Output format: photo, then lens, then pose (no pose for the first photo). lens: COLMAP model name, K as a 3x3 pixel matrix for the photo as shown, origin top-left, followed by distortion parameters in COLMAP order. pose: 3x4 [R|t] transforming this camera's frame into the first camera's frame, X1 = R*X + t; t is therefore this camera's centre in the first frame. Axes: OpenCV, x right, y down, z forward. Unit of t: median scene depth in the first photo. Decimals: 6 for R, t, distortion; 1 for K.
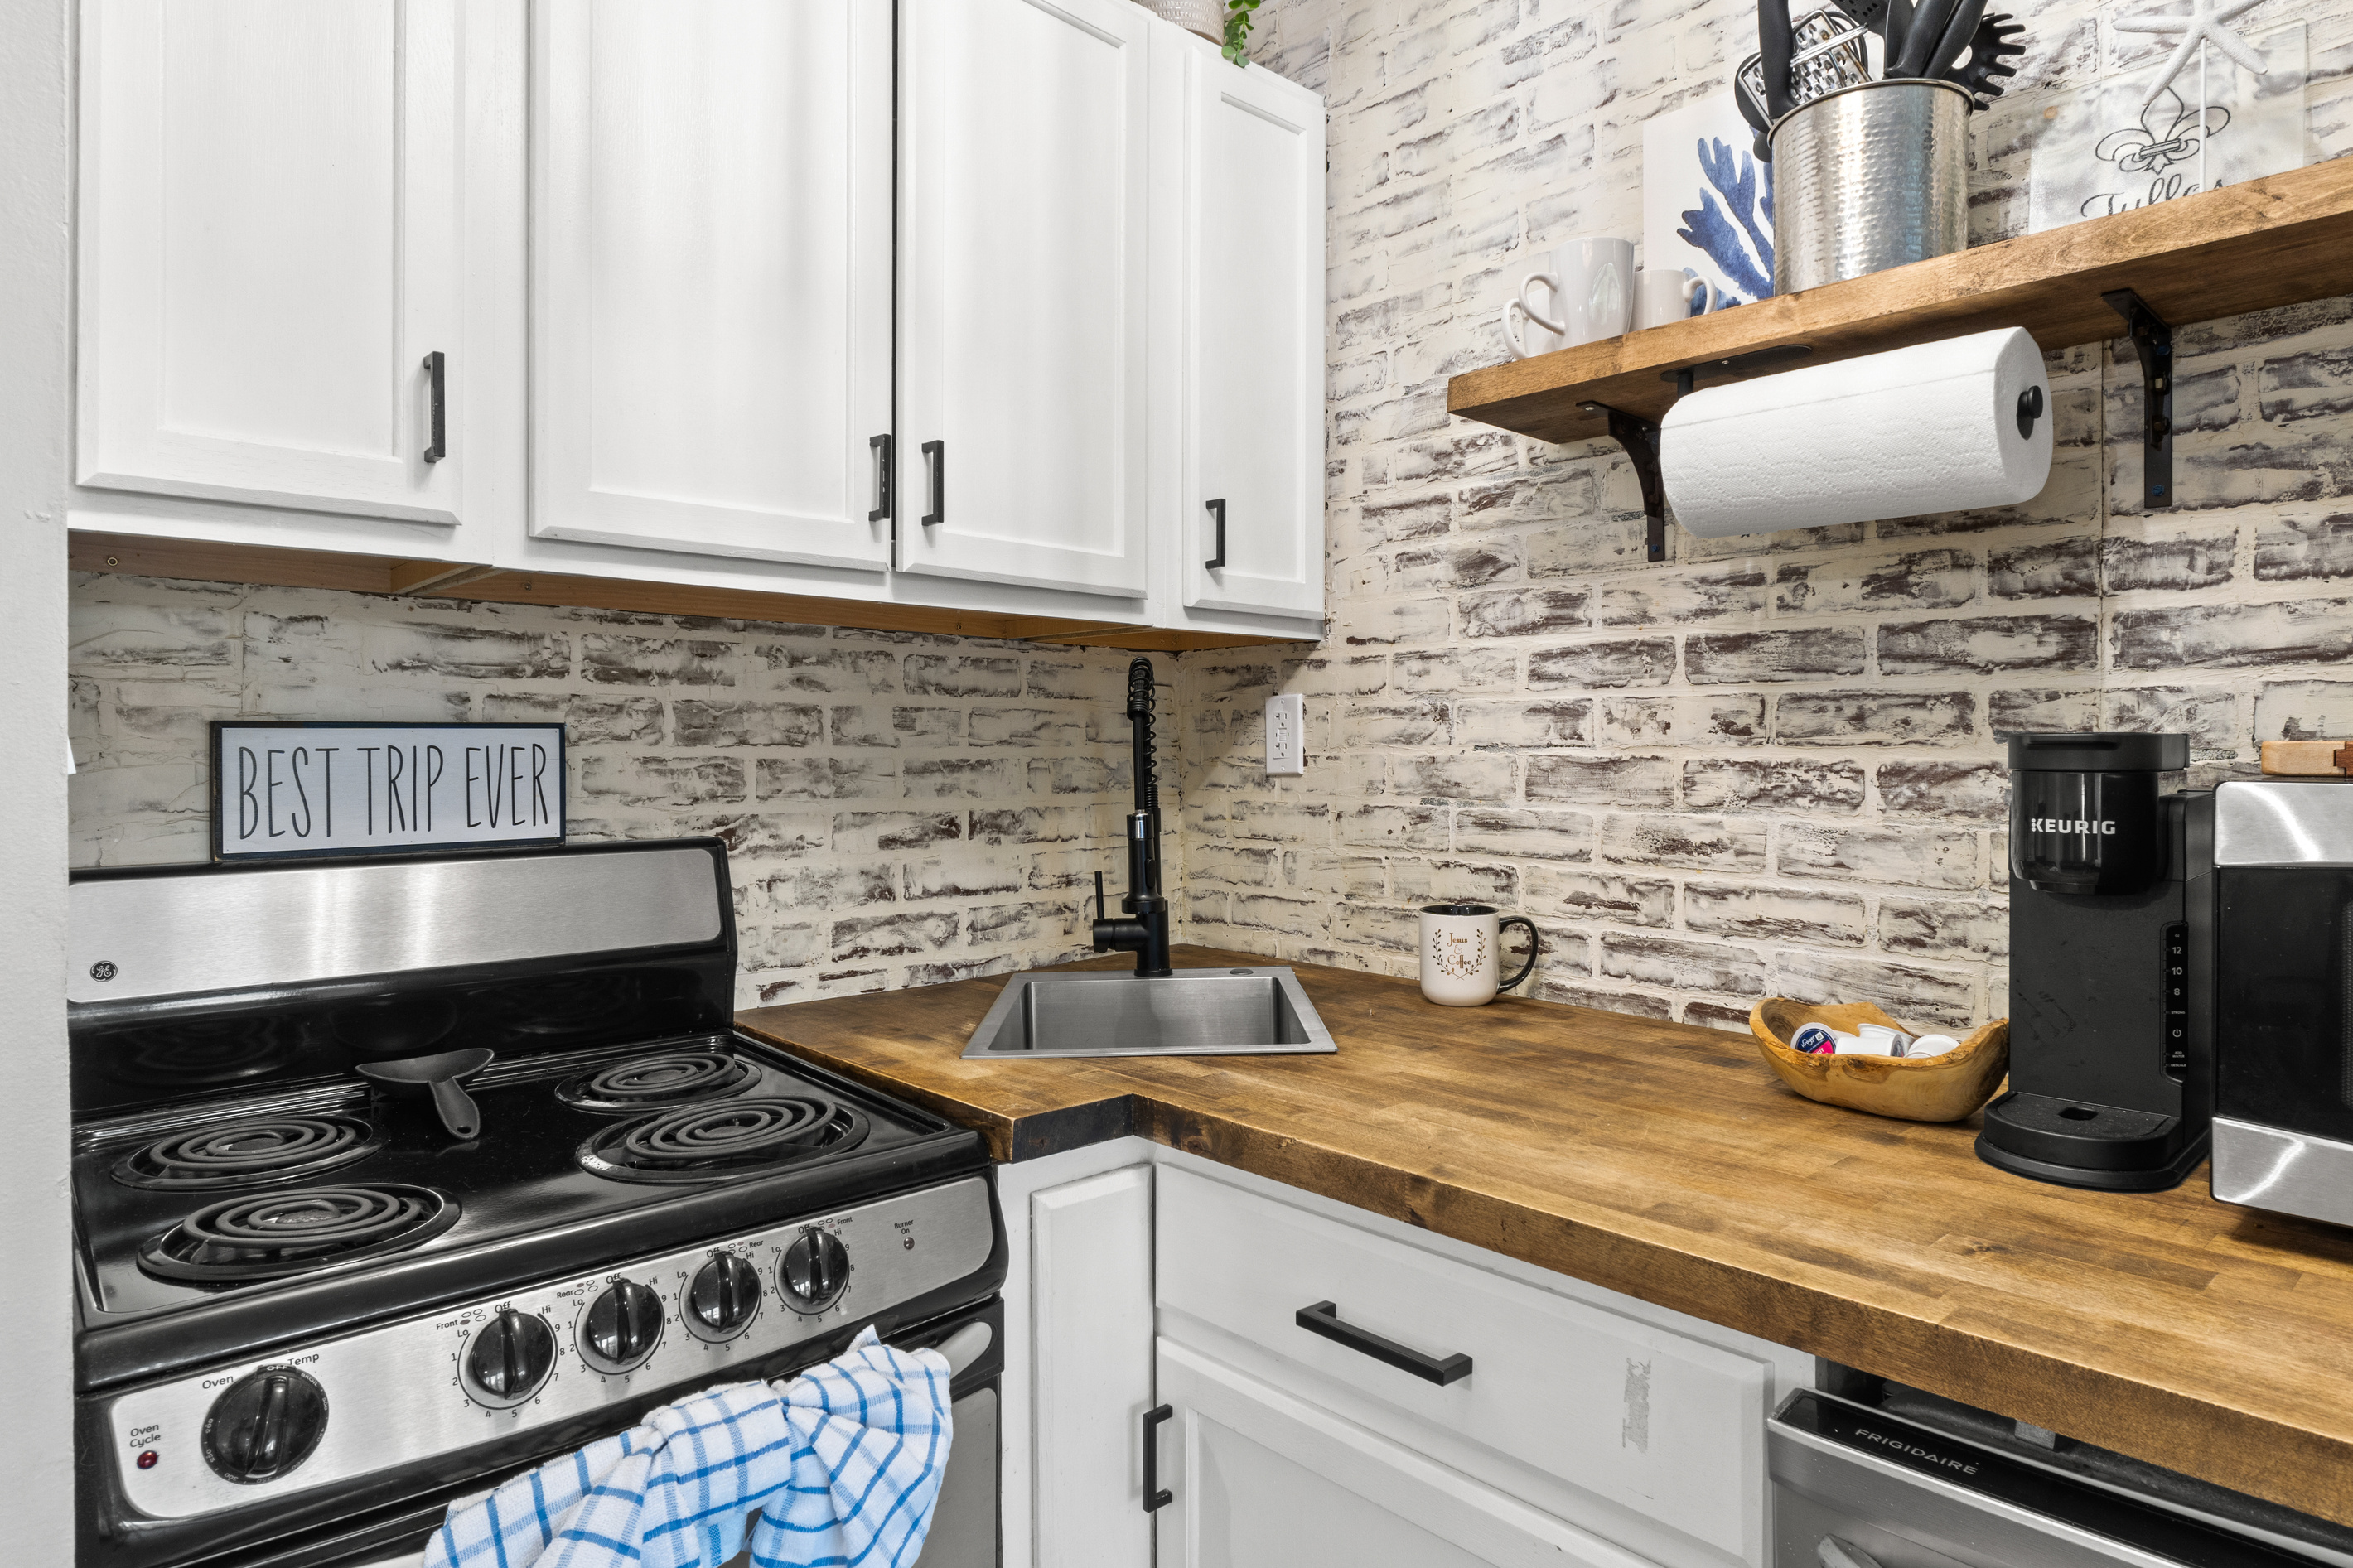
lens RADIAL K [[1355.1, 0, 1192.3], [0, 1355.1, 745.1], [0, 0, 1]] dist [-0.005011, -0.000879]
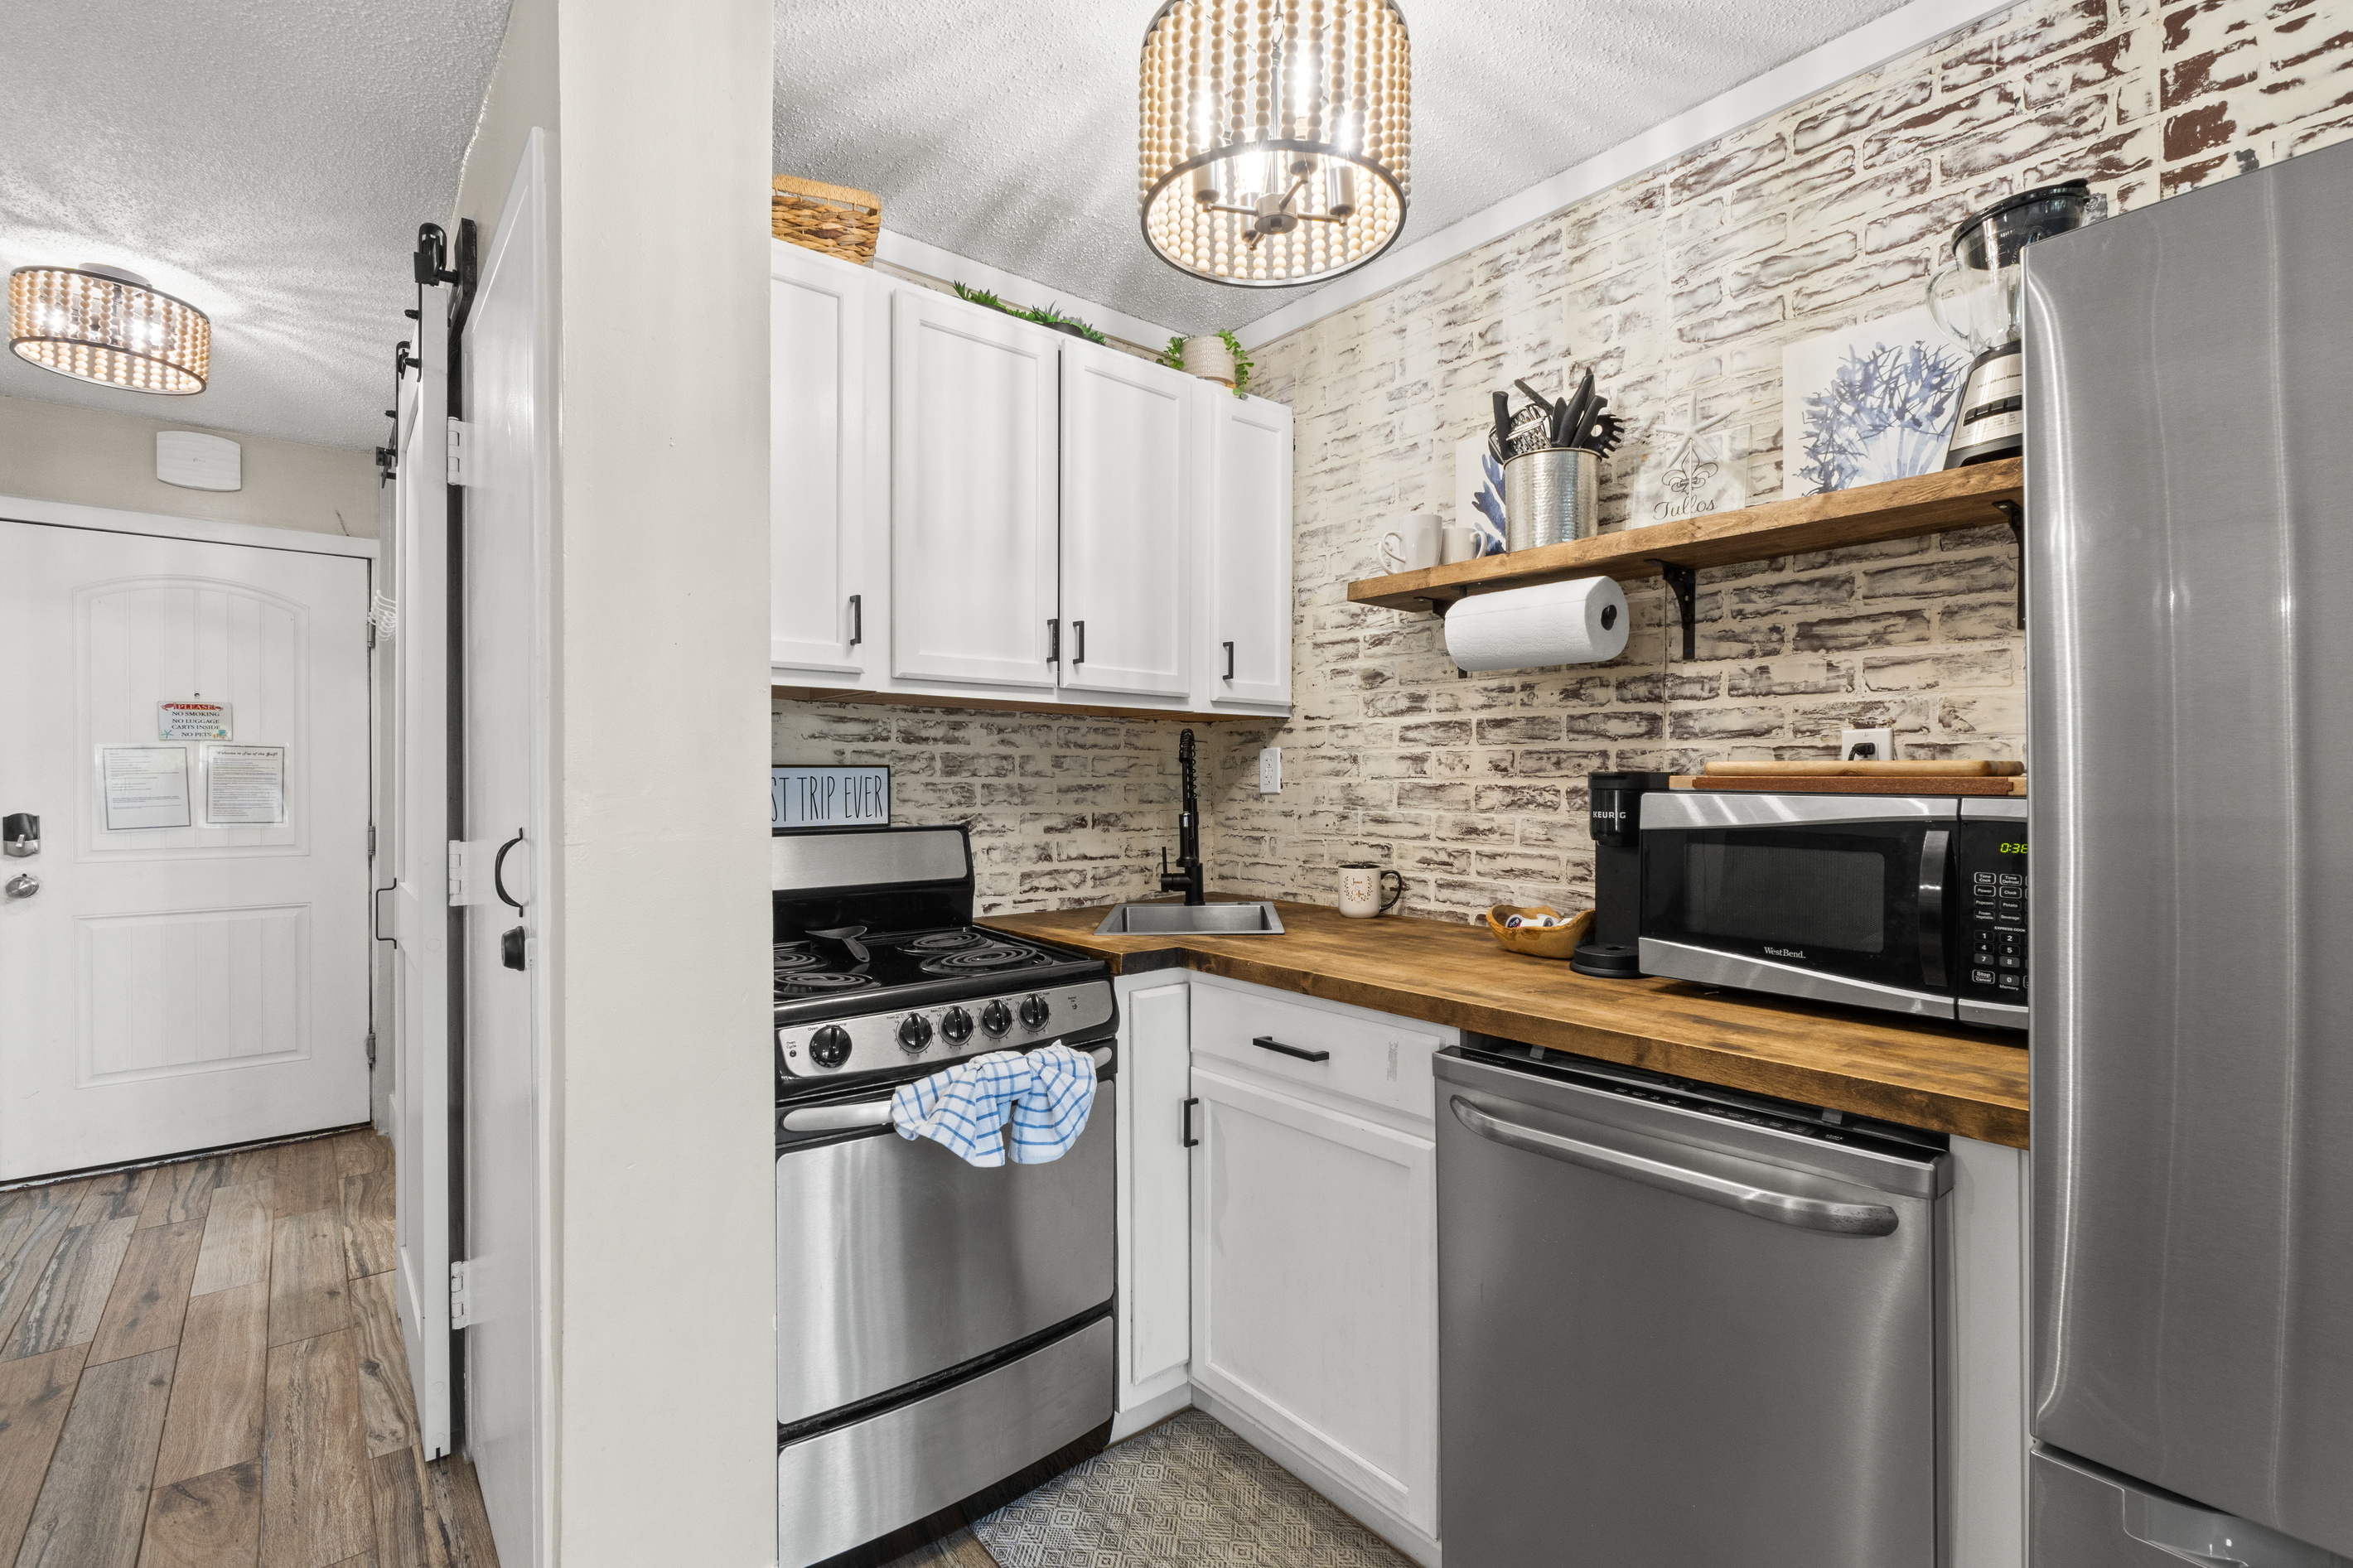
lens RADIAL K [[1057.5, 0, 1185.5], [0, 1057.5, 785.5], [0, 0, 1]] dist [-0.006443, -0.000603]
pose [[0.998610, 0.001792, -0.052677, 0.038157], [-0.001310, 0.999957, 0.009197, -0.001099], [0.052691, -0.009115, 0.998569, -0.461661]]
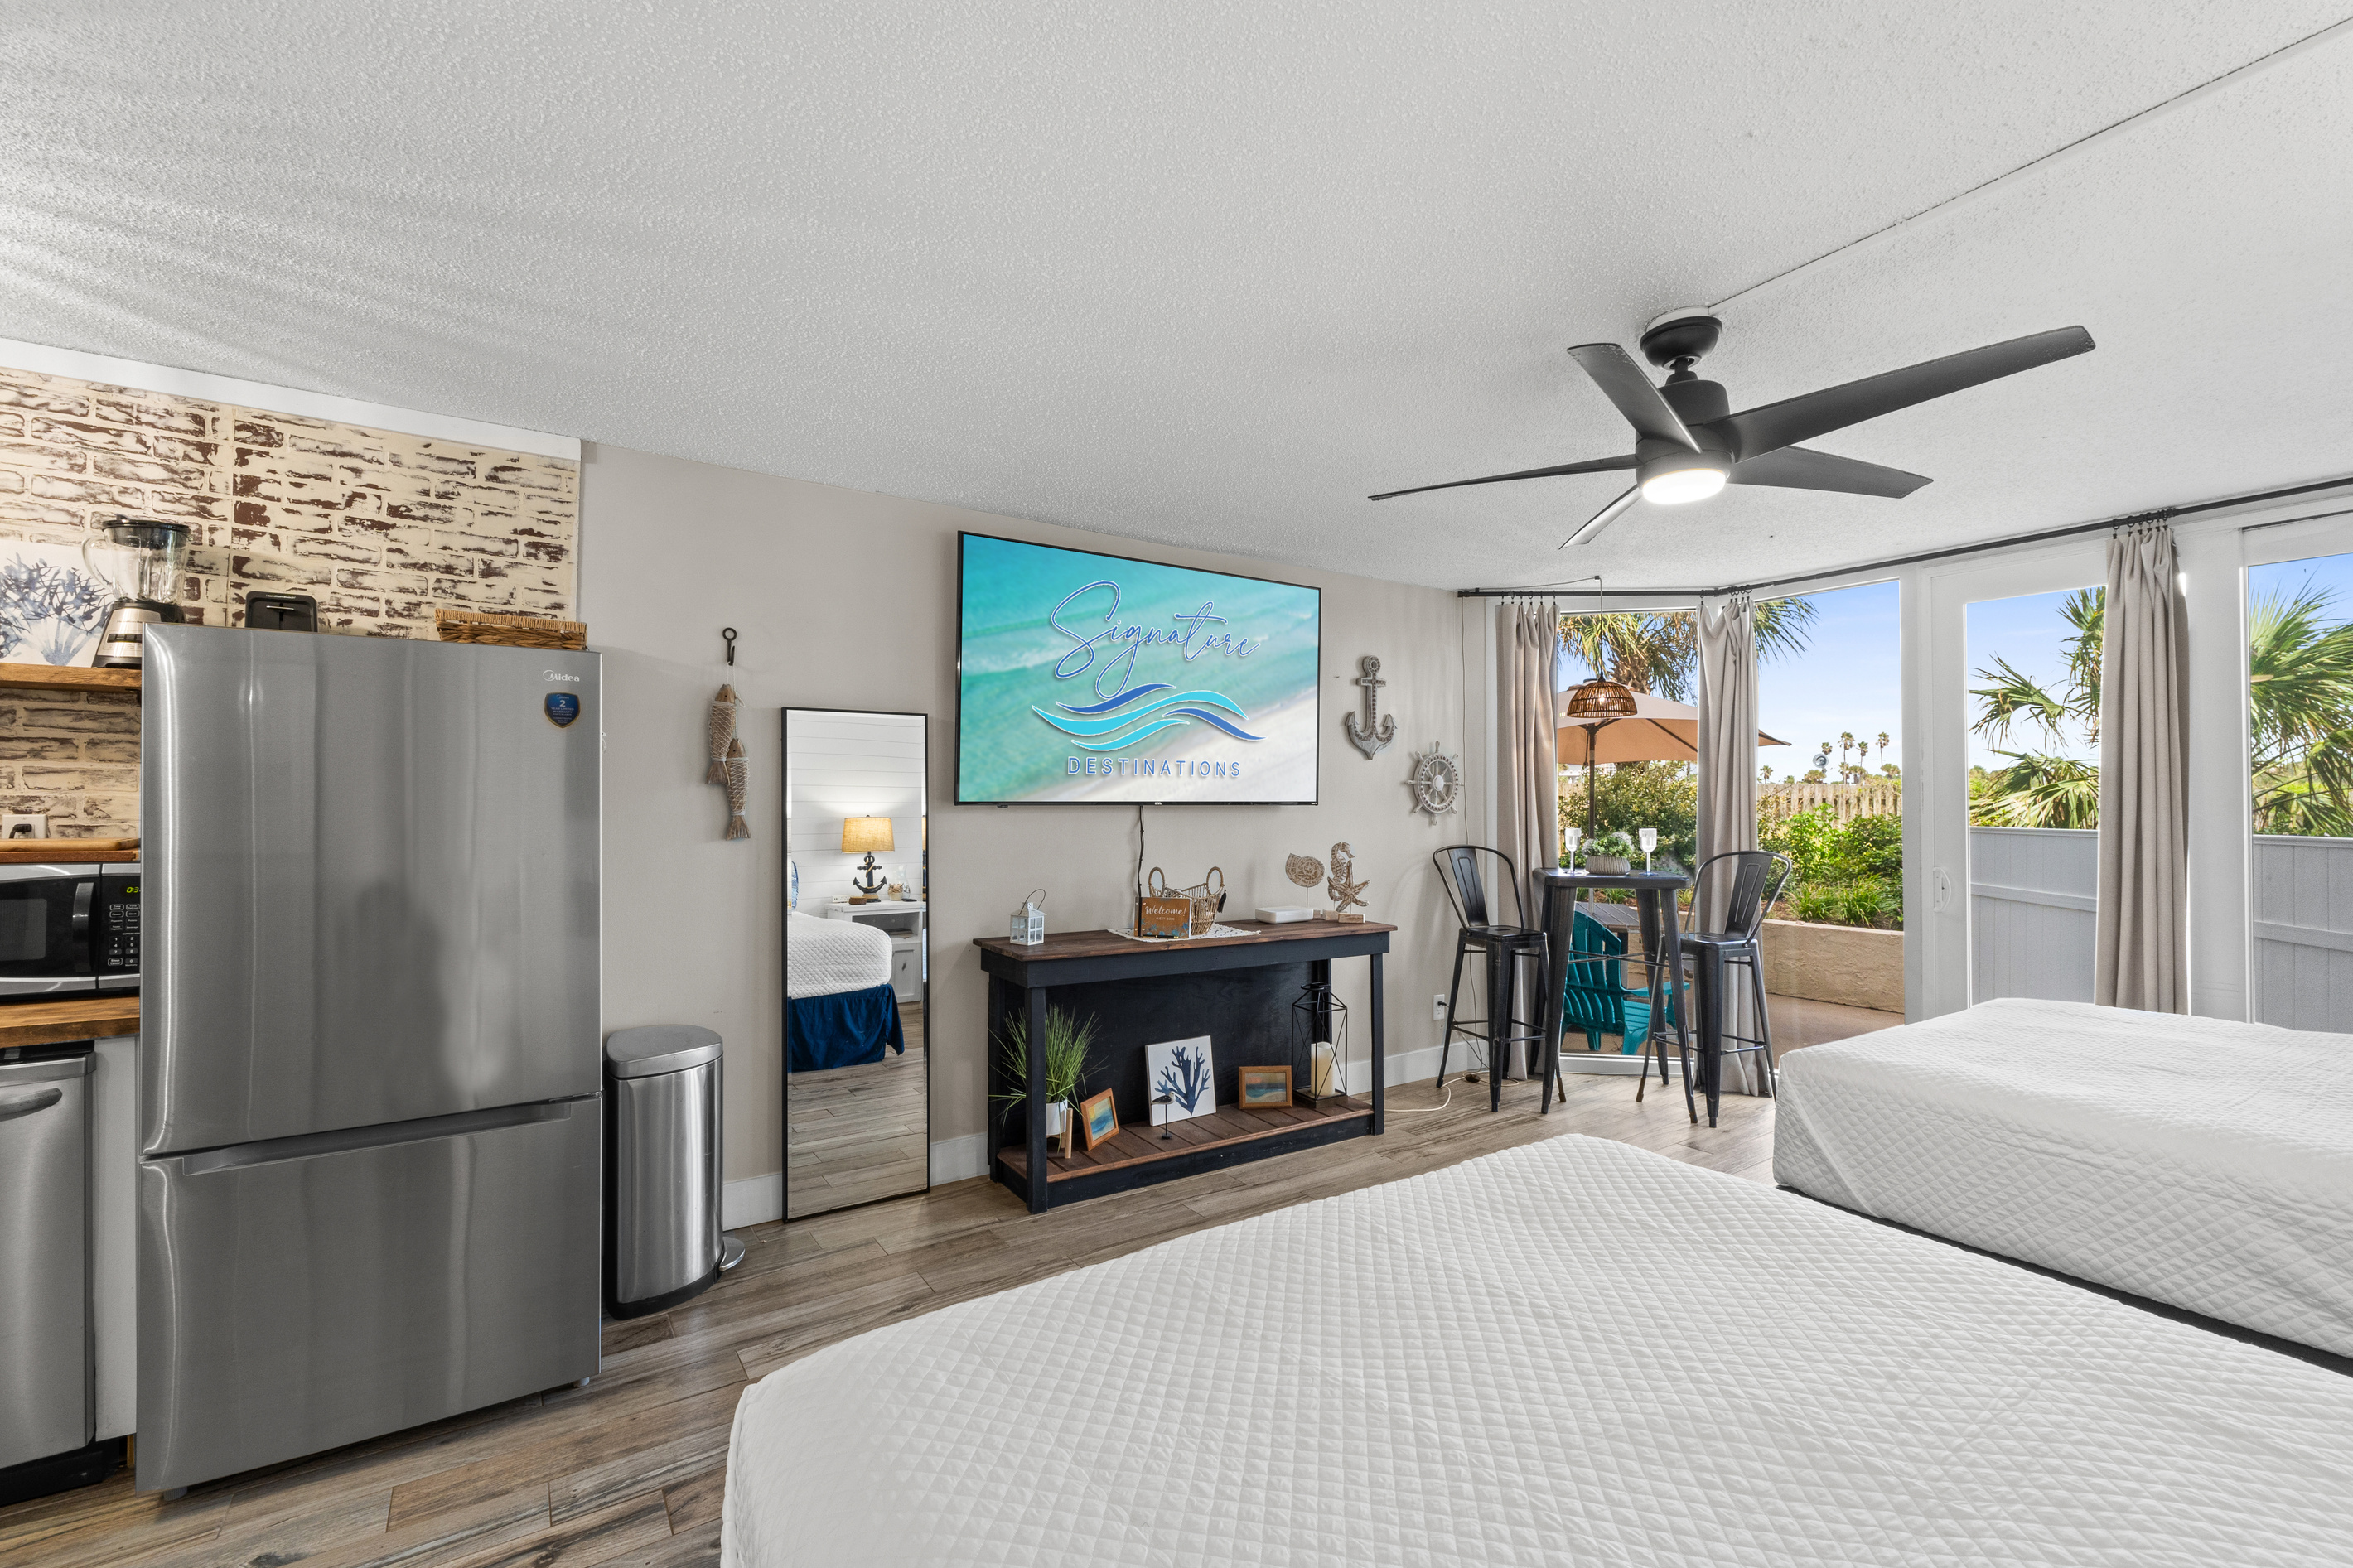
lens RADIAL K [[1002.6, 0, 1179.4], [0, 1002.6, 790.3], [0, 0, 1]] dist [-0.005819, 0.000385]
pose [[0.154684, 0.019148, 0.987778, -0.523885], [-0.008699, 0.999800, -0.018019, -0.072828], [-0.987926, -0.005805, 0.154820, -1.280276]]
